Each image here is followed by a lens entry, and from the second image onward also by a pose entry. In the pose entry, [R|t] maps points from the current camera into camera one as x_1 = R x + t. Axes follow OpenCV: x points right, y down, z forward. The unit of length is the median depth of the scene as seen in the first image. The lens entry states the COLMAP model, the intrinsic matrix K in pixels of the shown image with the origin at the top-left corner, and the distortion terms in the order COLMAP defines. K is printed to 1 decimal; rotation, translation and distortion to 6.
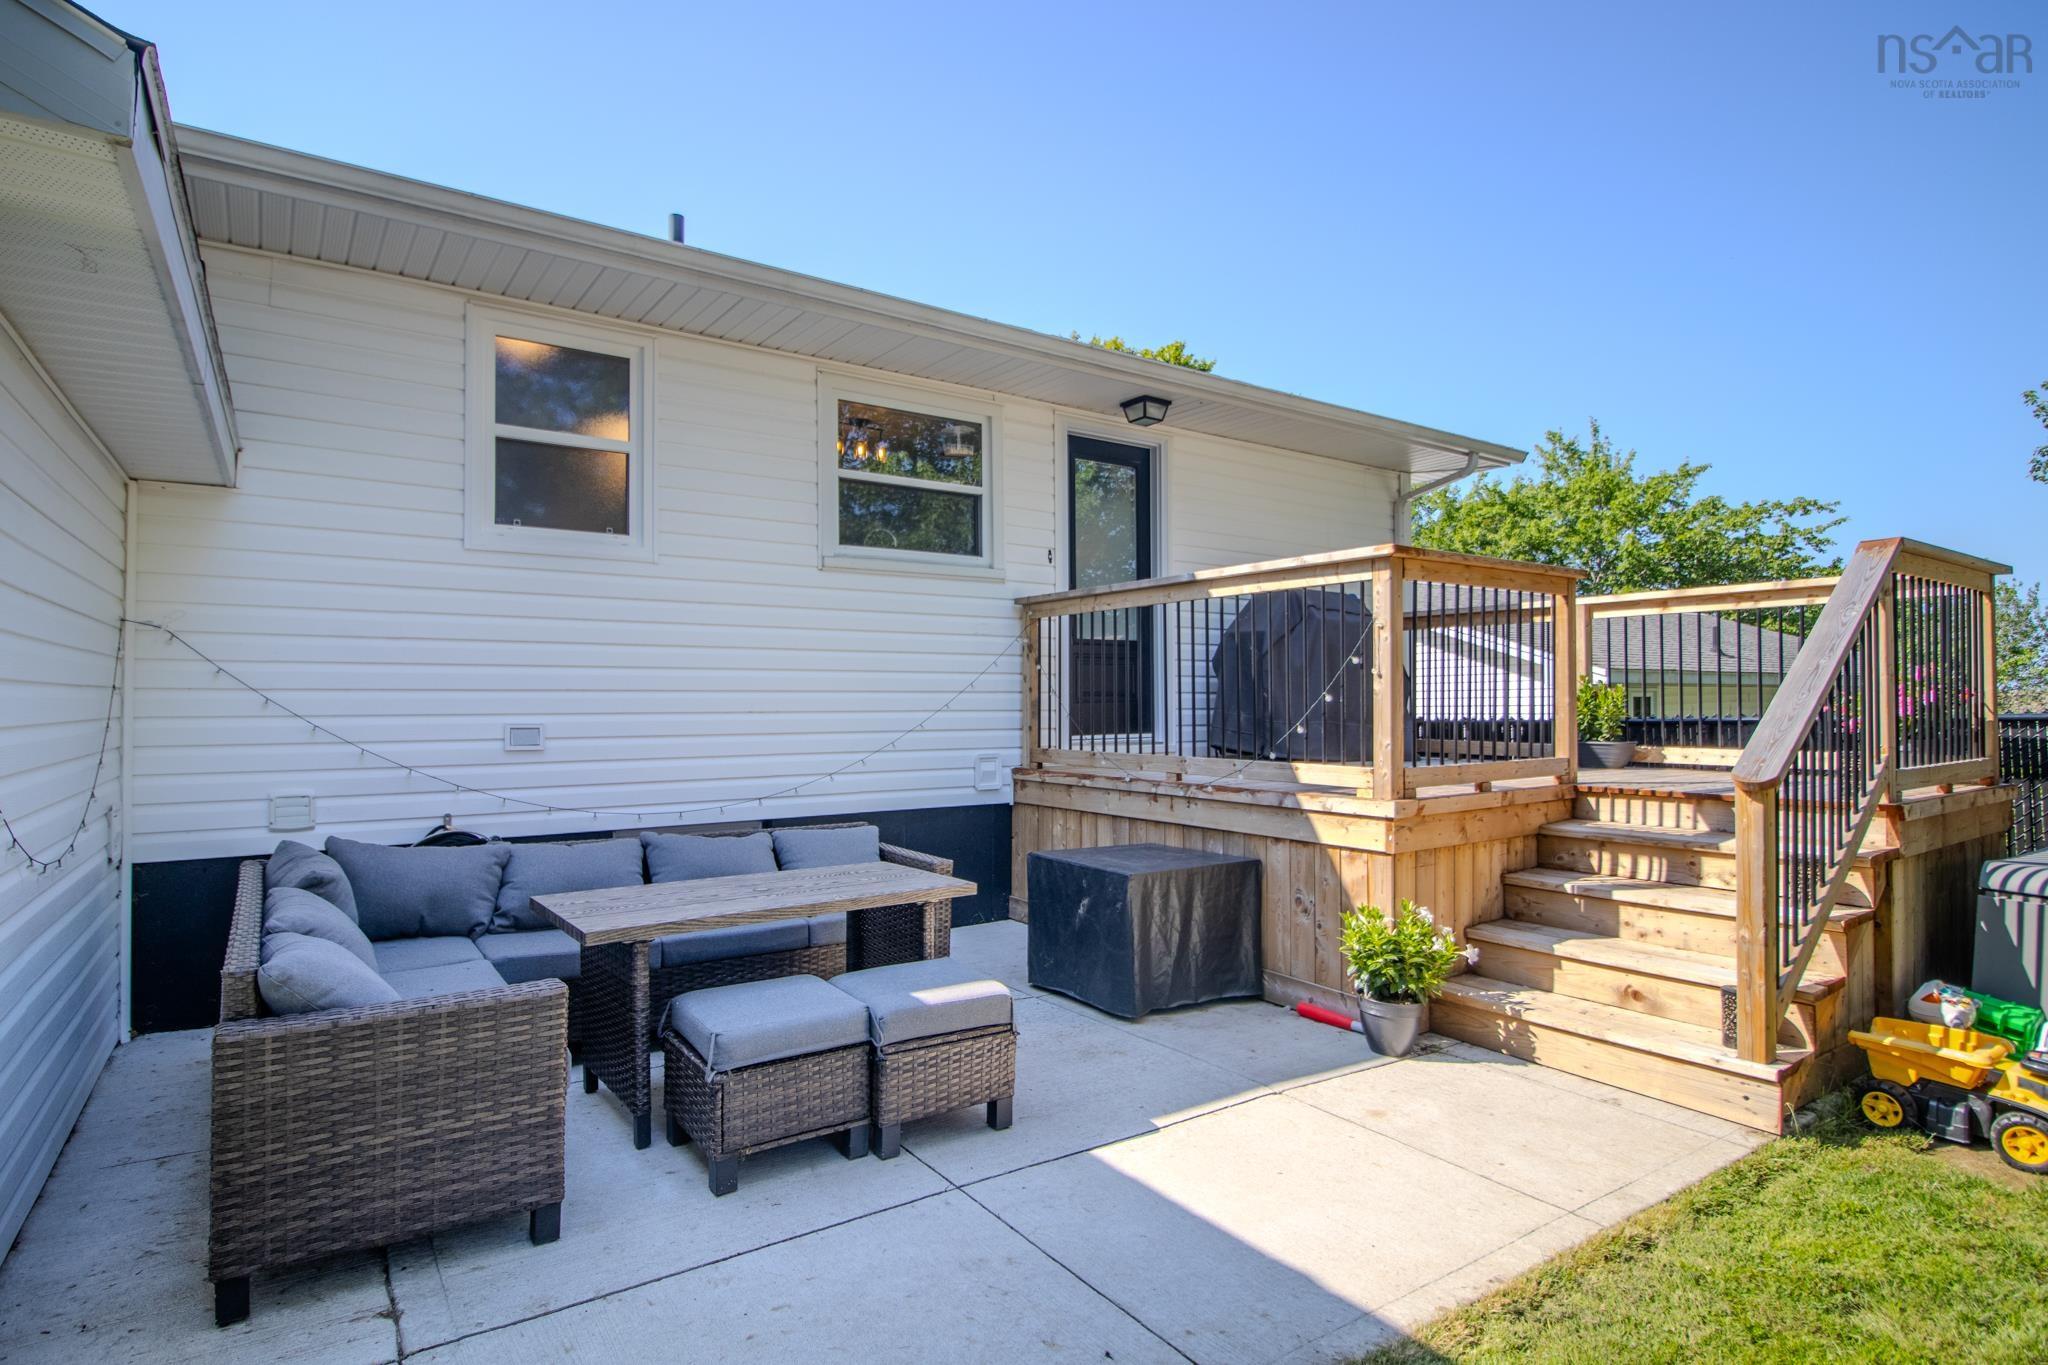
lens RADIAL K [[1060.2, 0, 1027.5], [0, 1060.2, 692.0], [0, 0, 1]] dist [-0.007746, -0.000024]
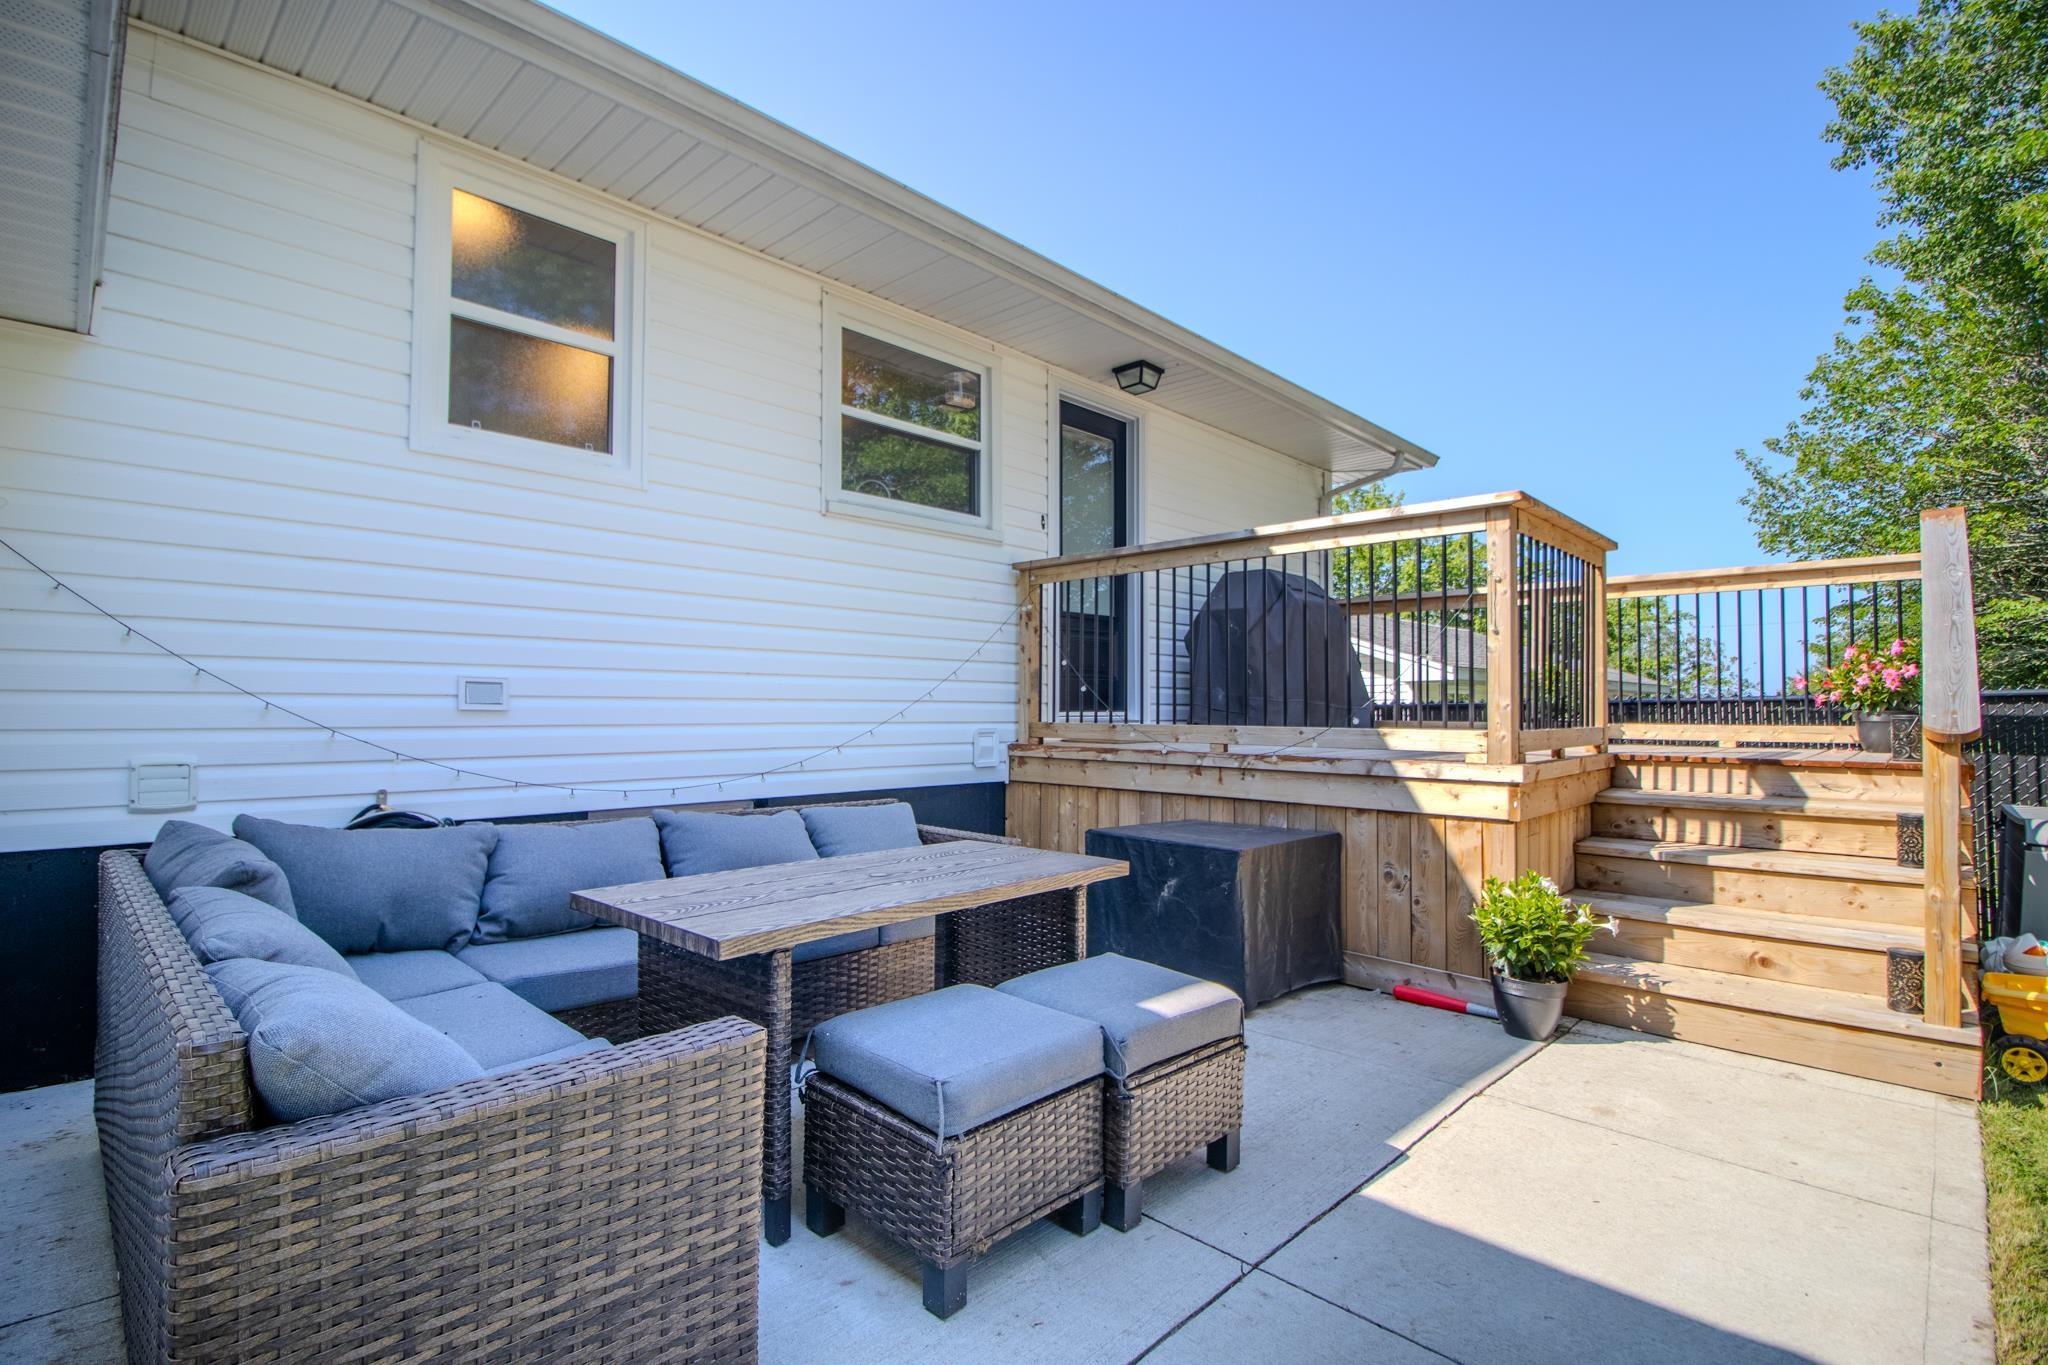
lens RADIAL K [[959.3, 0, 1025.8], [0, 959.3, 690.9], [0, 0, 1]] dist [-0.012792, -0.004385]
pose [[0.982500, 0.011320, 0.185916, -0.231199], [-0.009729, 0.999908, -0.009467, 0.048200], [-0.186006, 0.007493, 0.982520, 0.244135]]
